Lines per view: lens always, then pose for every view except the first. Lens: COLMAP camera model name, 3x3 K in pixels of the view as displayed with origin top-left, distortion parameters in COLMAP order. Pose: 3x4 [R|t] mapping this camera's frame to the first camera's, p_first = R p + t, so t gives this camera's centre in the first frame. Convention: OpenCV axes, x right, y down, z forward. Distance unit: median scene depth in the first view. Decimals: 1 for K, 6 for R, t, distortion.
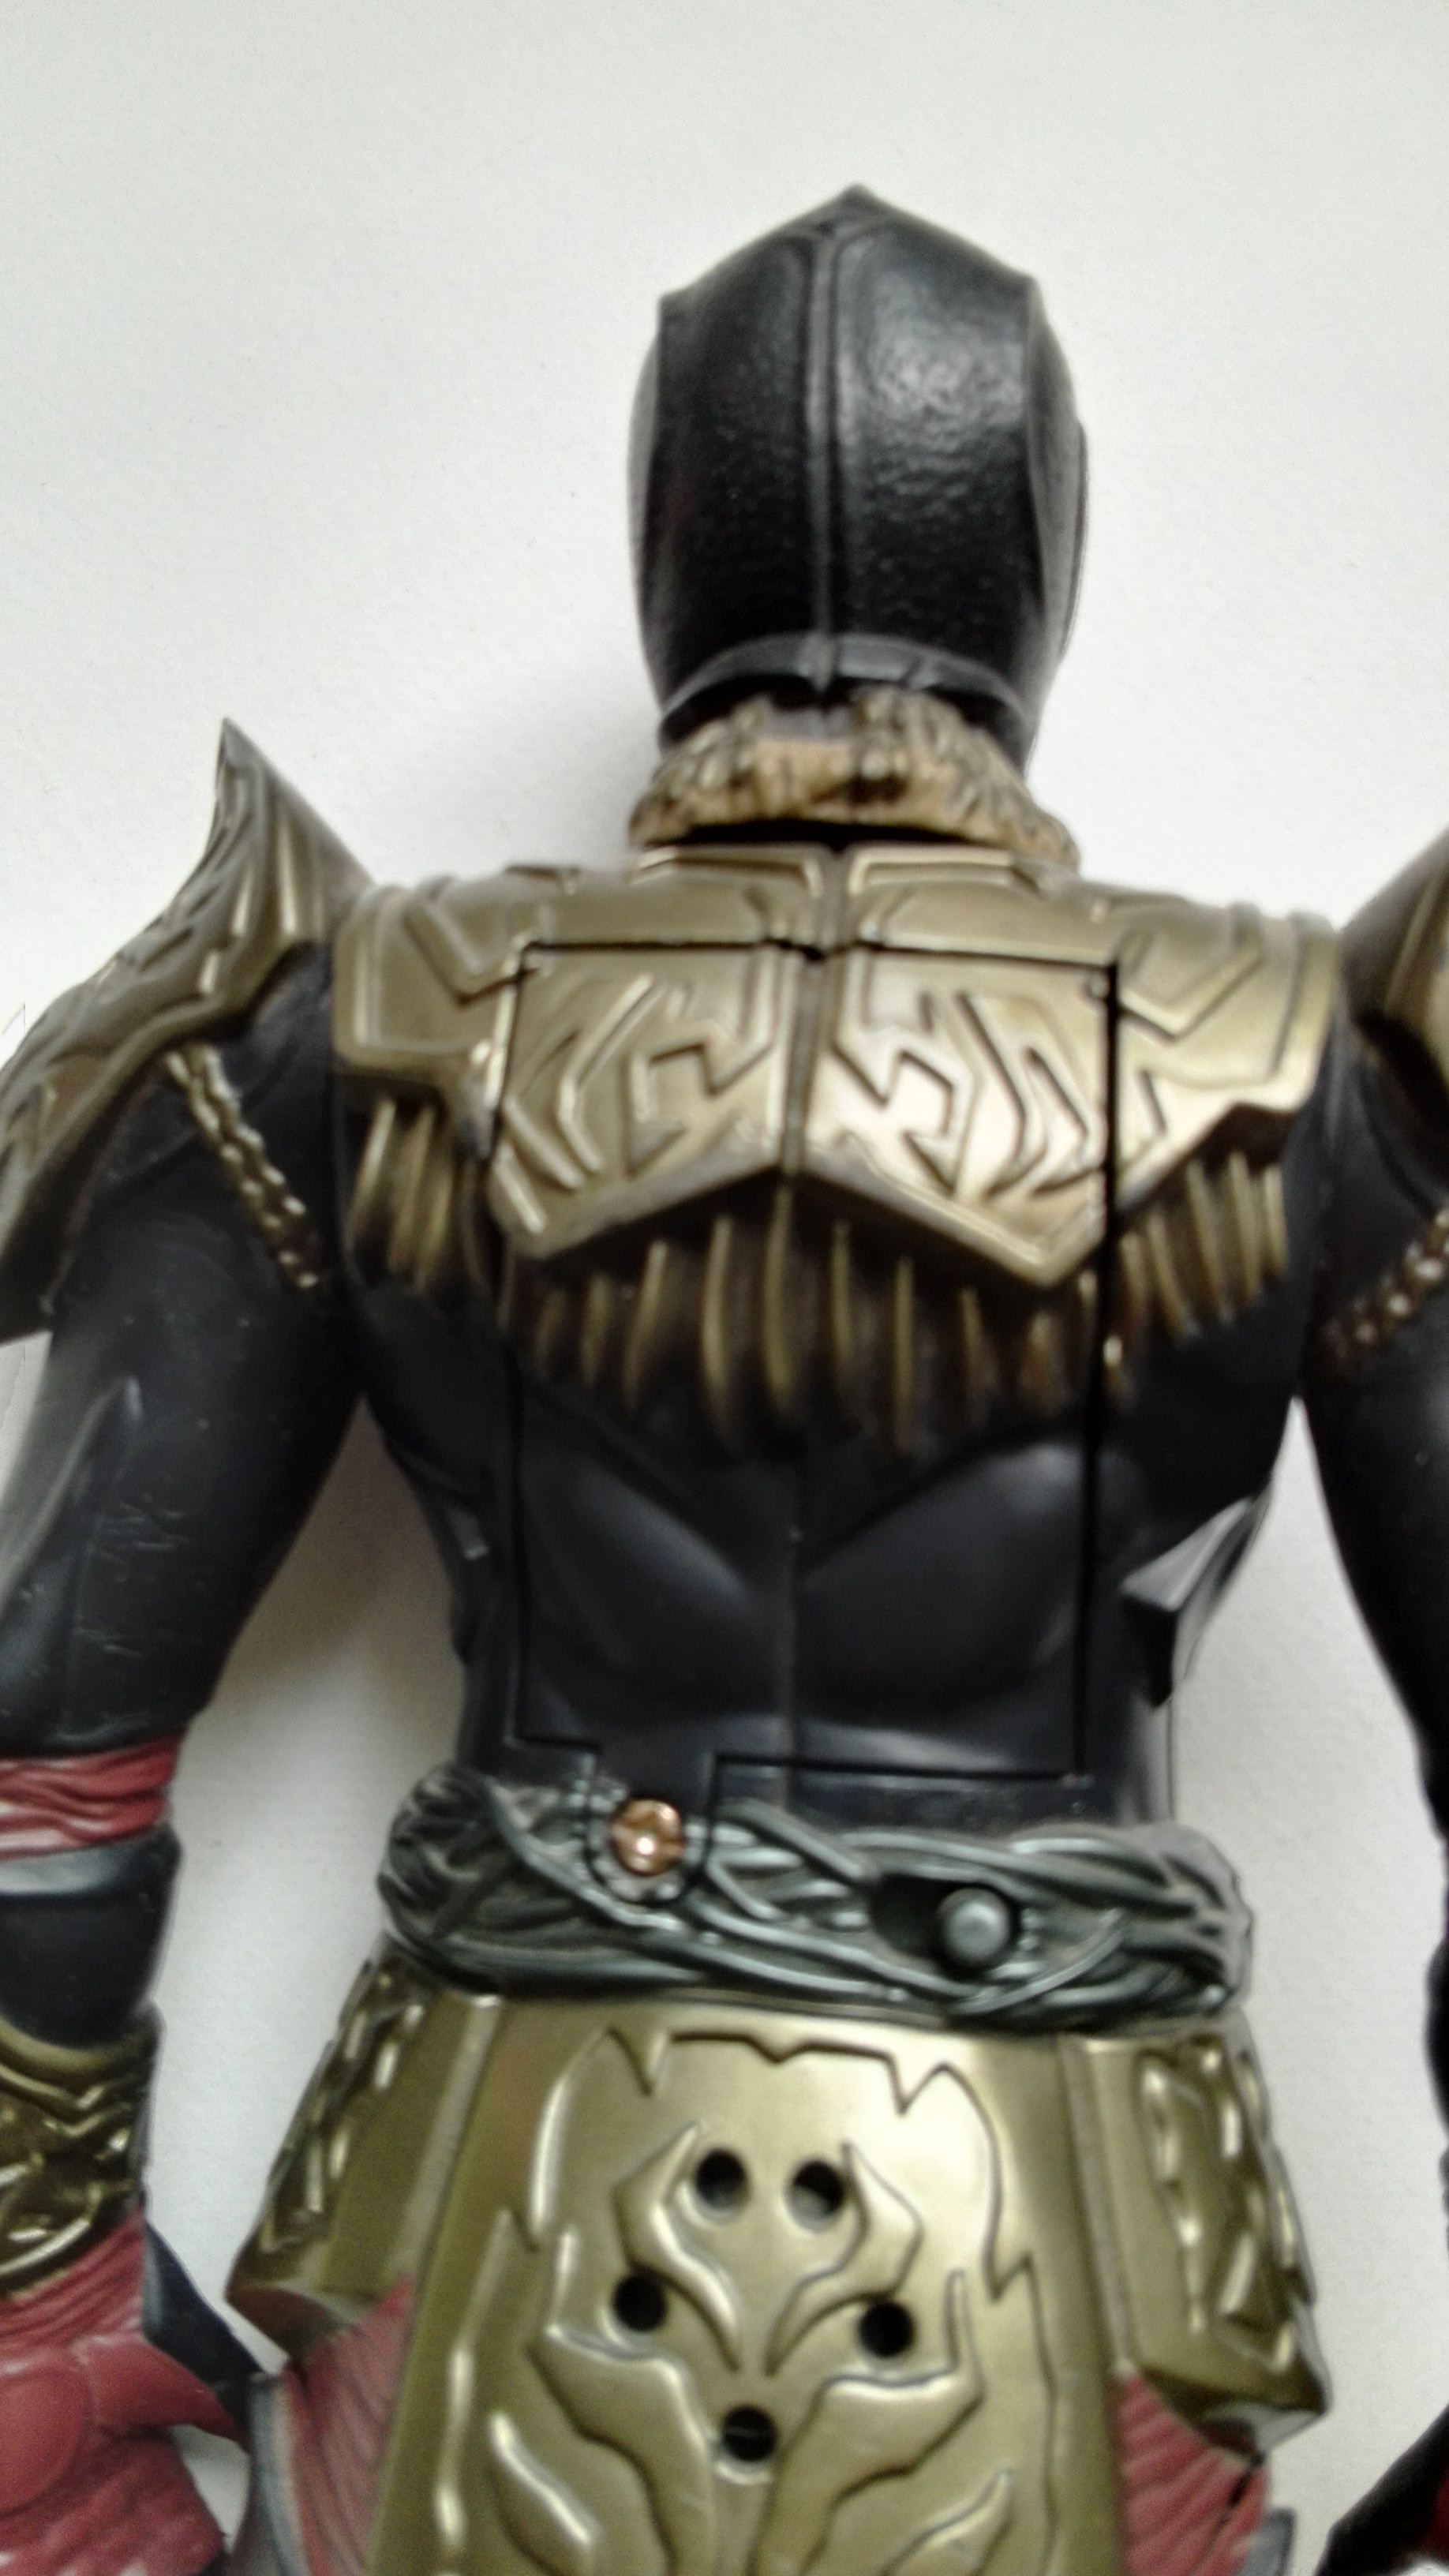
lens RADIAL K [[2019.5, 0, 724.5], [0, 2019.5, 1288.0], [0, 0, 1]] dist [0.084326, -0.108279]
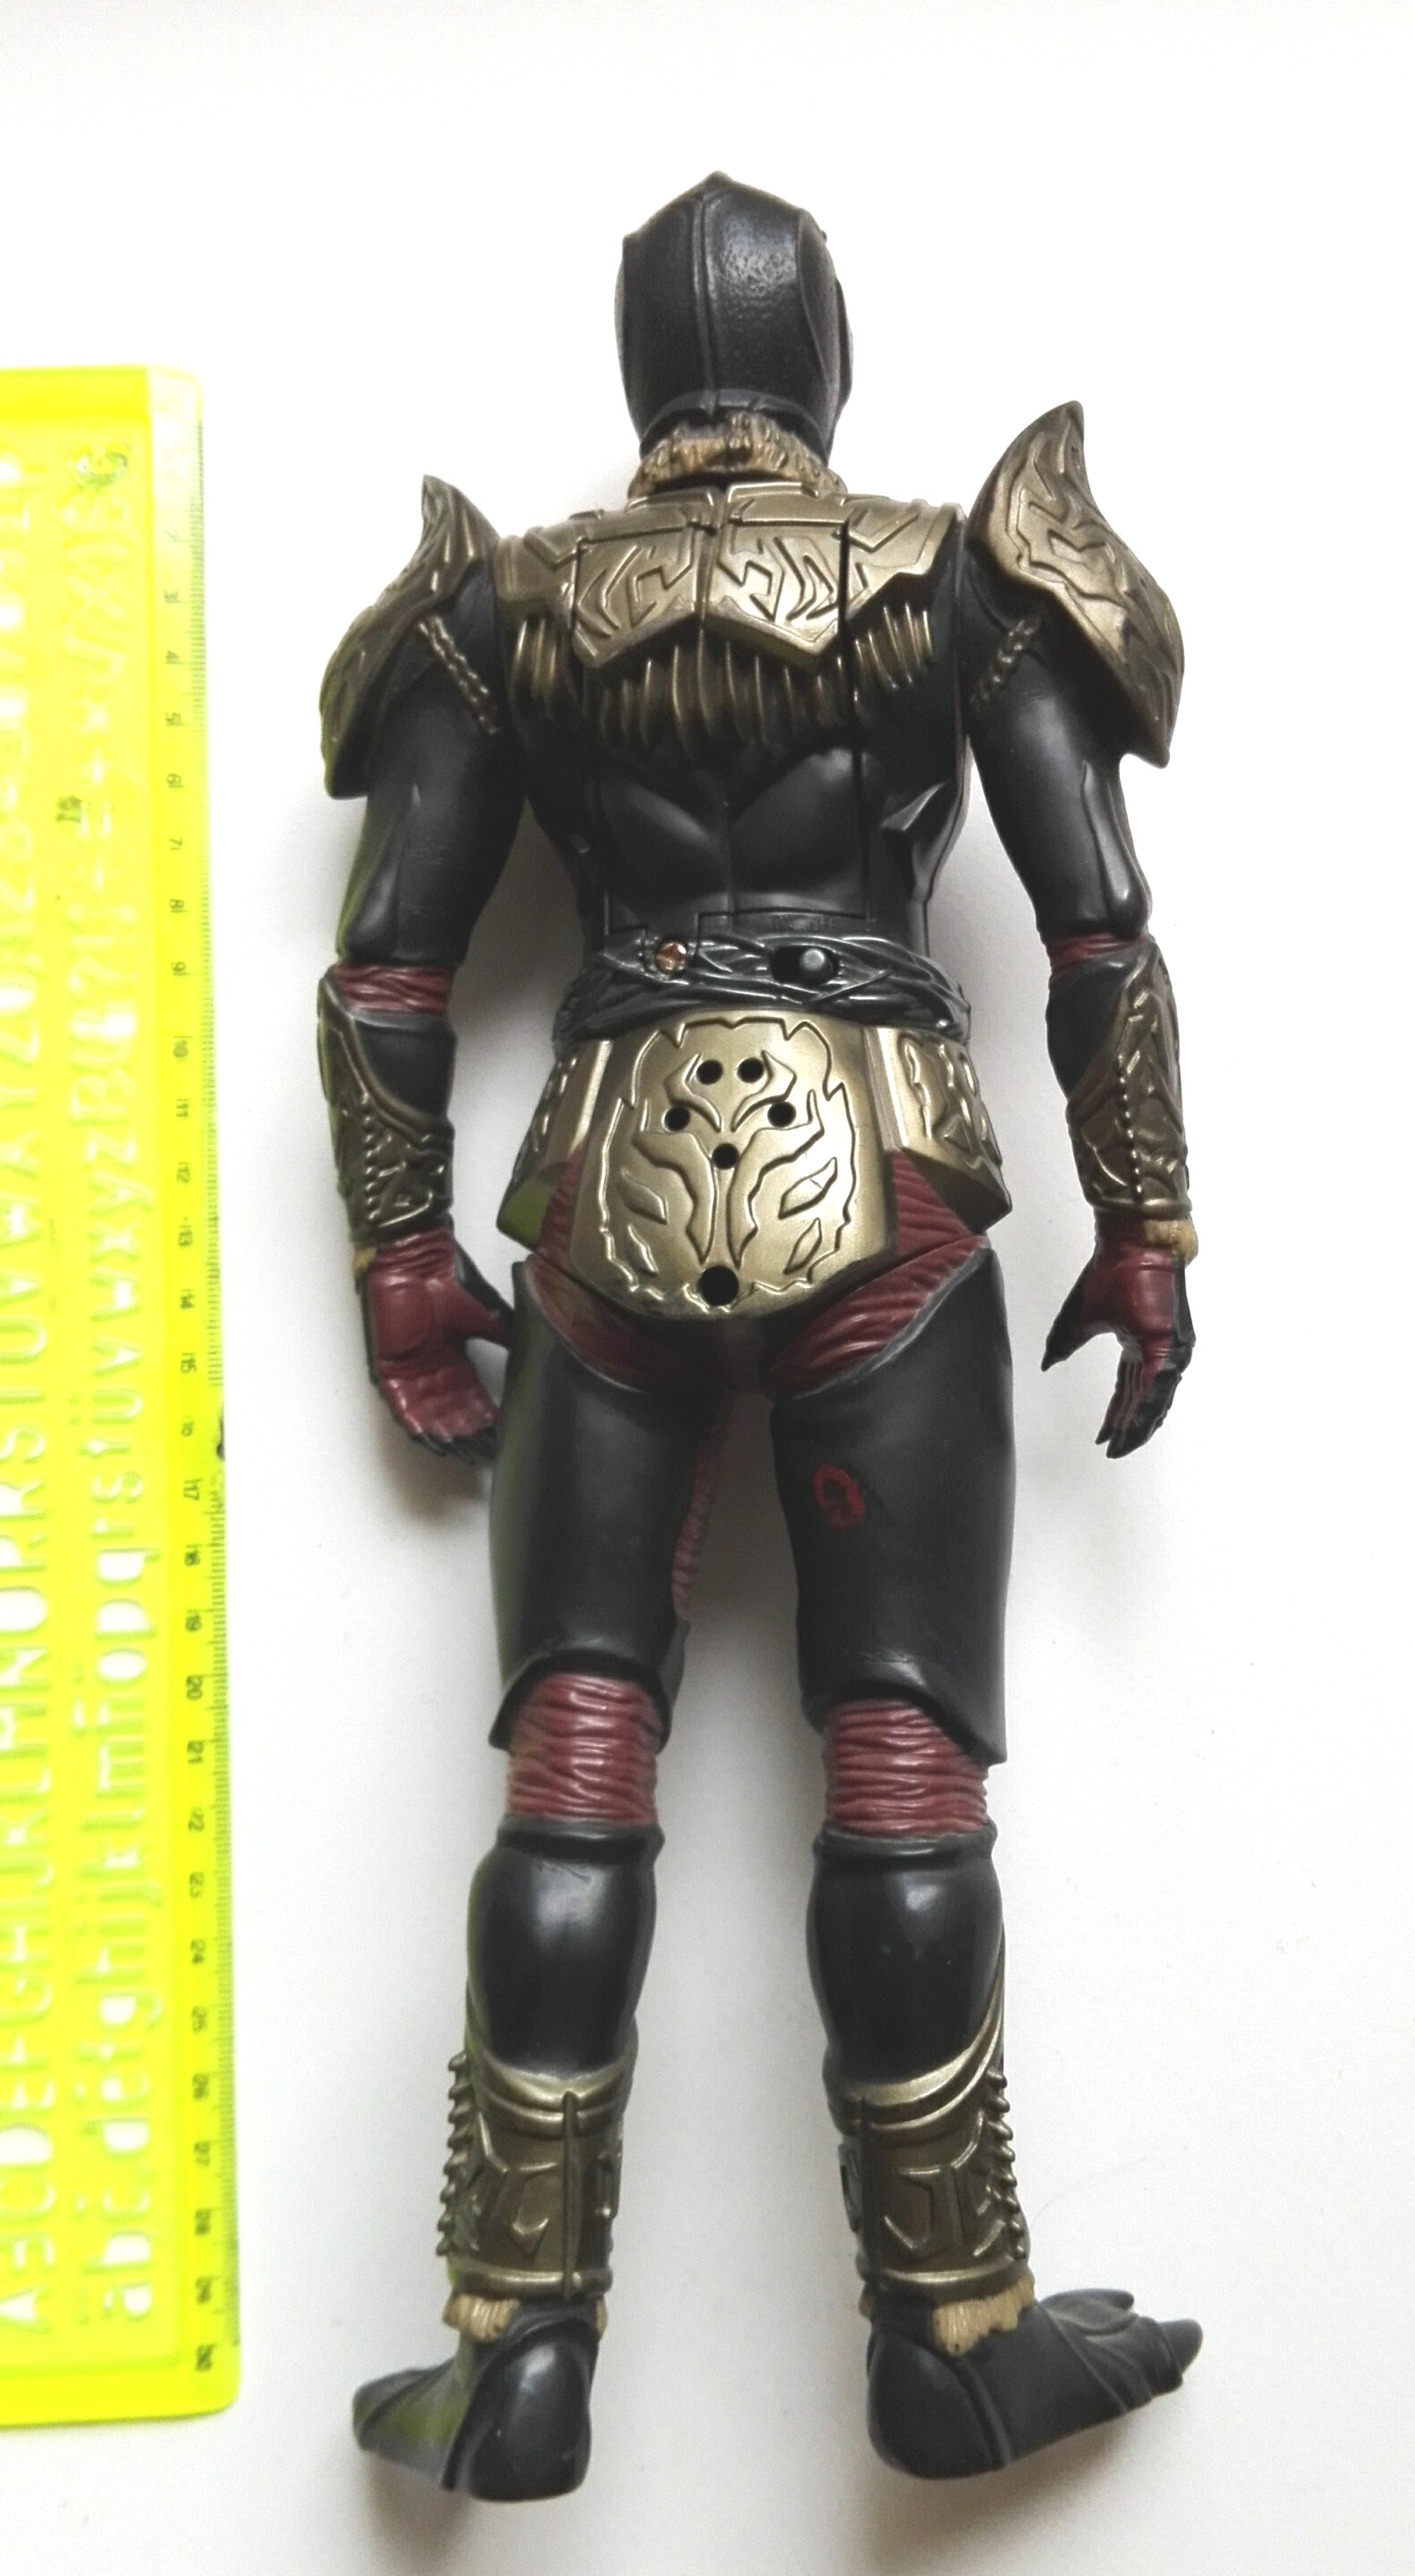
lens RADIAL K [[1899.2, 0, 794.7], [0, 1899.2, 1286.9], [0, 0, 1]] dist [-0.006595, -0.004442]
pose [[0.996758, -0.076269, -0.025611, 0.121994], [0.077636, 0.995325, 0.057456, 0.529867], [0.021109, -0.059258, 0.998019, -1.079376]]
